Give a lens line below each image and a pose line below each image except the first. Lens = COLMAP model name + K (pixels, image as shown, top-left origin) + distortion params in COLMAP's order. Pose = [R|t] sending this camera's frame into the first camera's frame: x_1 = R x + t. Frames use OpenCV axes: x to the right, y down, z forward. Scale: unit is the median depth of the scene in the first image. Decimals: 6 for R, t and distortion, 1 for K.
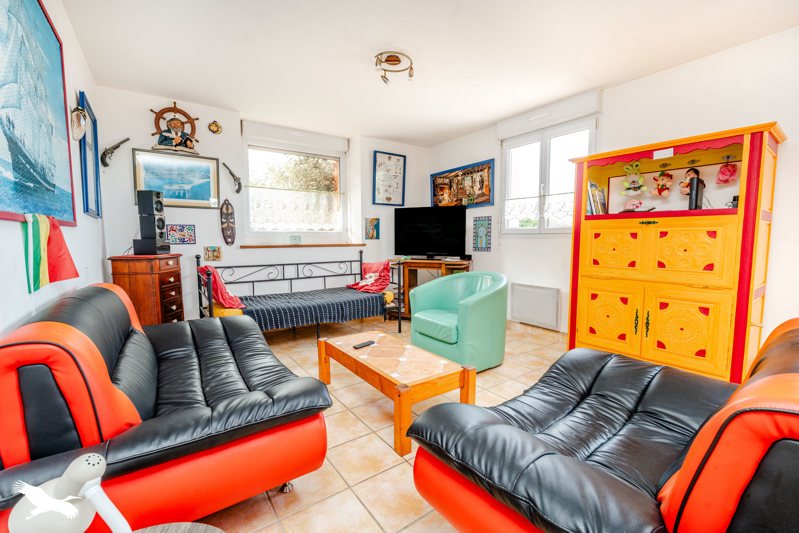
lens RADIAL K [[341.7, 0, 397.9], [0, 341.7, 264.6], [0, 0, 1]] dist [-0.001921, -0.000063]
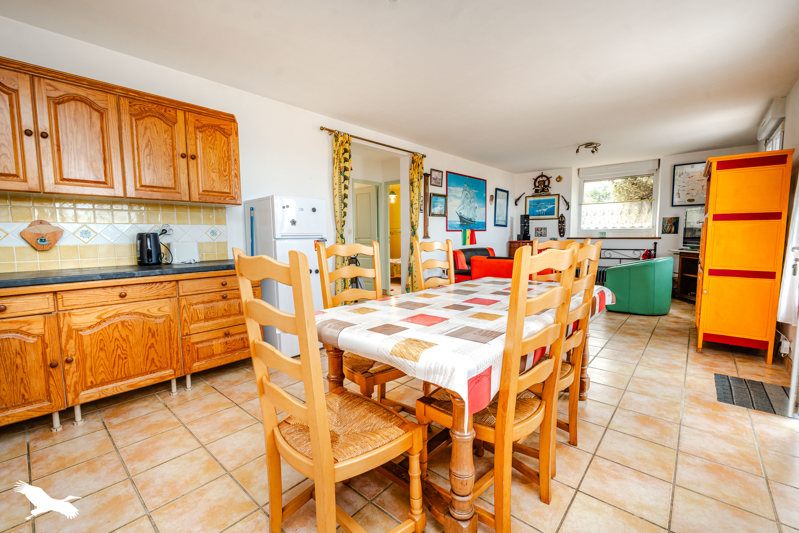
lens RADIAL K [[341.7, 0, 398.4], [0, 341.7, 265.6], [0, 0, 1]] dist [-0.001921, -0.000063]
pose [[0.232691, 0.084504, -0.968873, 1.211089], [-0.068586, 0.995163, 0.070325, 0.031320], [0.970129, 0.050087, 0.237361, -0.367750]]
